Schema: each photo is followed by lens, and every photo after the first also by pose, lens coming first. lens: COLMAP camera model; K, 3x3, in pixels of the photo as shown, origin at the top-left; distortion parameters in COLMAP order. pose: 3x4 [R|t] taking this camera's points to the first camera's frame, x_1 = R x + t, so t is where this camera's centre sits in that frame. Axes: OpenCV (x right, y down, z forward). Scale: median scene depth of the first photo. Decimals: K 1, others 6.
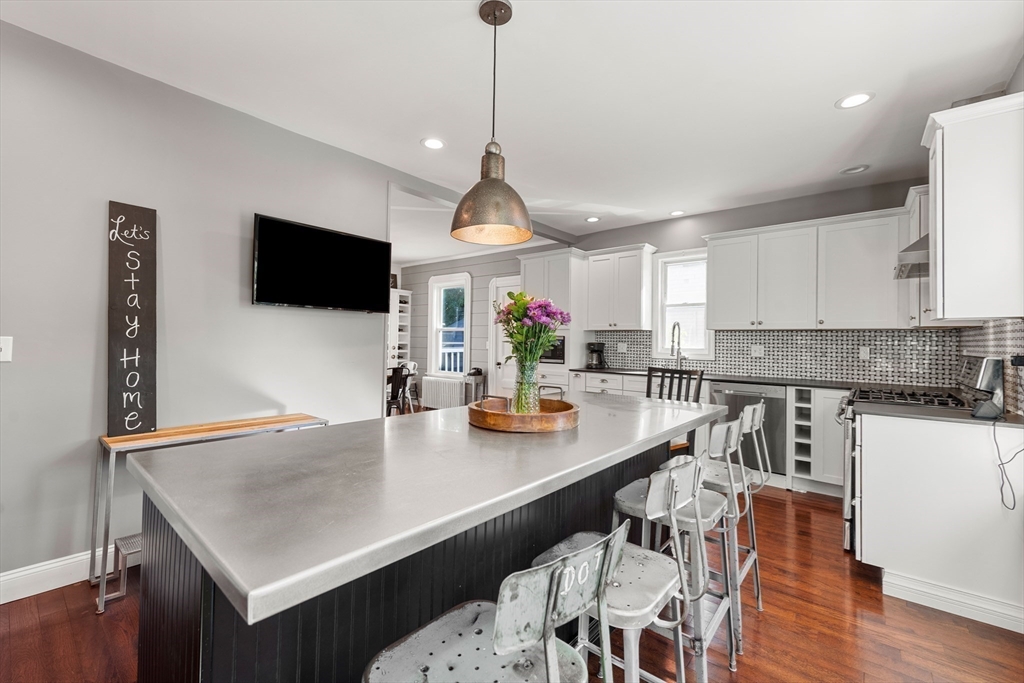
lens RADIAL K [[424.8, 0, 506.9], [0, 424.8, 336.4], [0, 0, 1]] dist [0.000457, -0.000036]
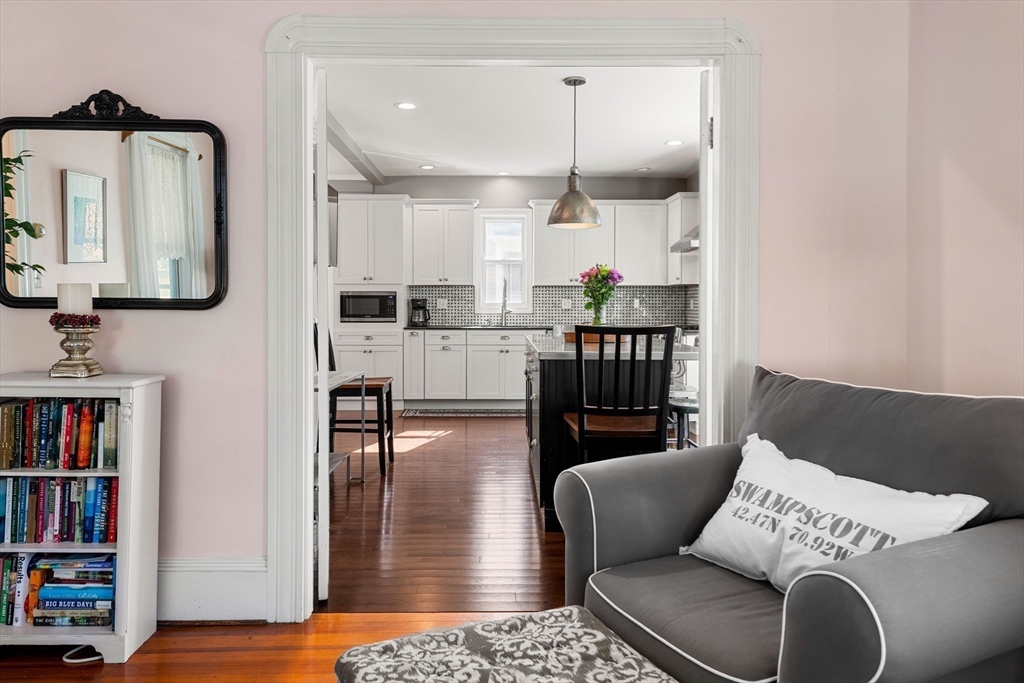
lens RADIAL K [[700.5, 0, 508.4], [0, 700.5, 309.6], [0, 0, 1]] dist [0.009873, -0.001092]
pose [[0.741370, -0.018371, 0.670845, -0.731903], [0.002890, 0.999703, 0.024183, 0.002857], [-0.671090, -0.015989, 0.741204, -0.283282]]
